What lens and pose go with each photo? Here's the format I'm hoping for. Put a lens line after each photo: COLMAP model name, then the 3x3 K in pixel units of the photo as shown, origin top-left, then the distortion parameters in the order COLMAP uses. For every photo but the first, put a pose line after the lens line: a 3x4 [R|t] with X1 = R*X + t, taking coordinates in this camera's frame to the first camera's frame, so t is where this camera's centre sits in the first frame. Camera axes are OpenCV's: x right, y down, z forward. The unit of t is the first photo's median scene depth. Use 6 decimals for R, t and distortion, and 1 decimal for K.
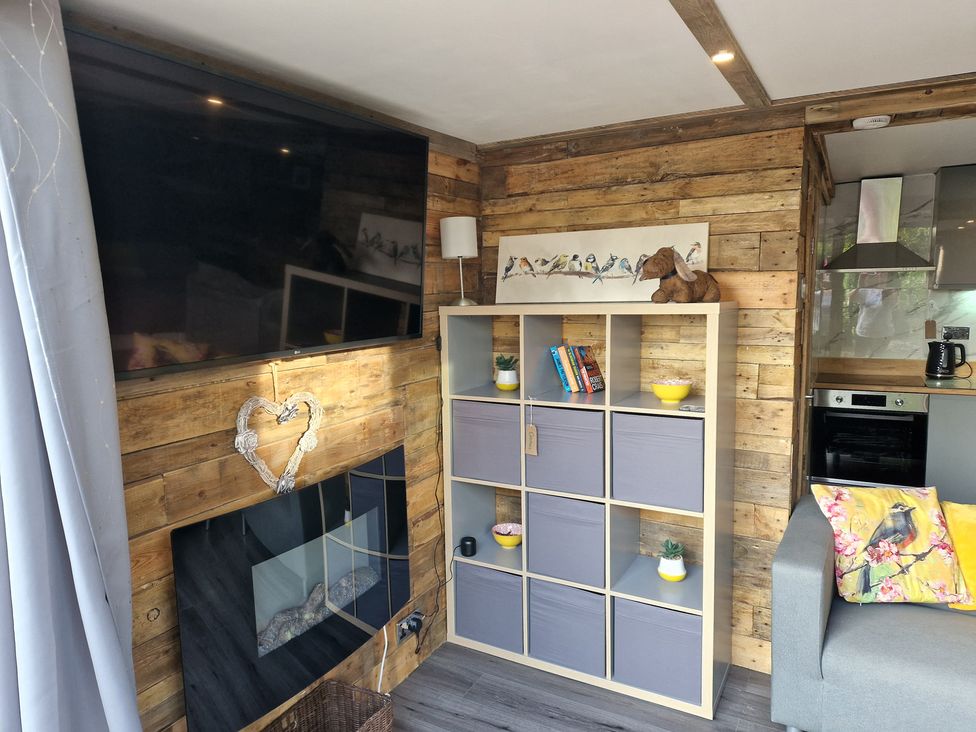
lens RADIAL K [[672.2, 0, 459.4], [0, 672.2, 364.4], [0, 0, 1]] dist [0.052310, -0.045102]
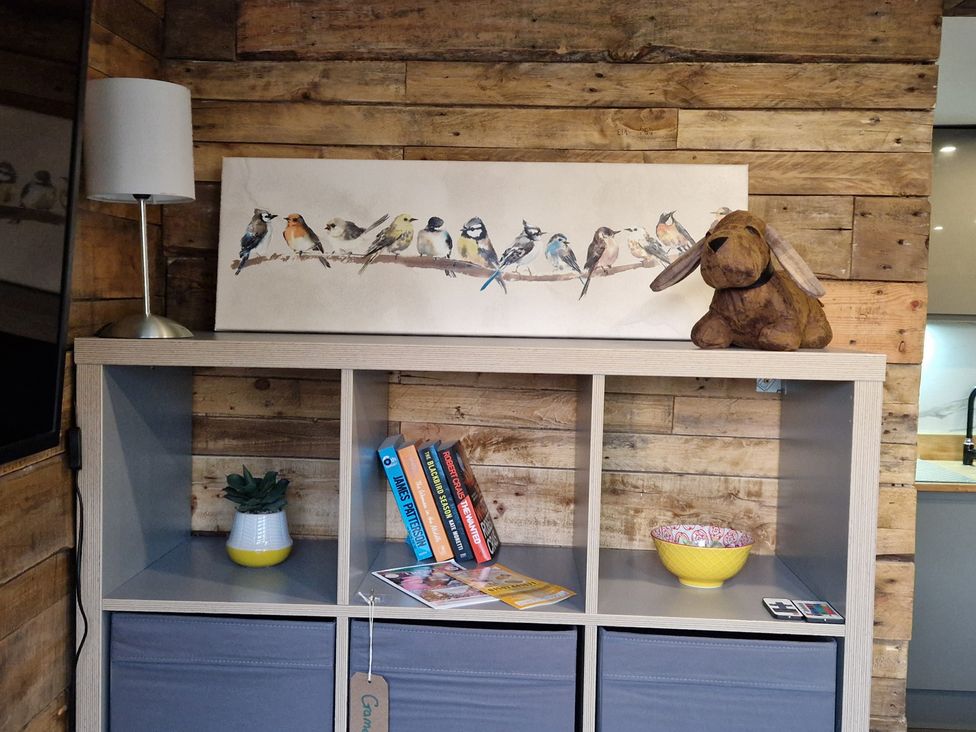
lens RADIAL K [[1057.0, 0, 488.0], [0, 1057.0, 366.0], [0, 0, 1]] dist [0.058718, -0.021221]
pose [[0.880309, 0.007555, 0.474340, -0.102874], [0.013116, 0.999103, -0.040255, -0.048834], [-0.474219, 0.041658, 0.879421, 0.440803]]
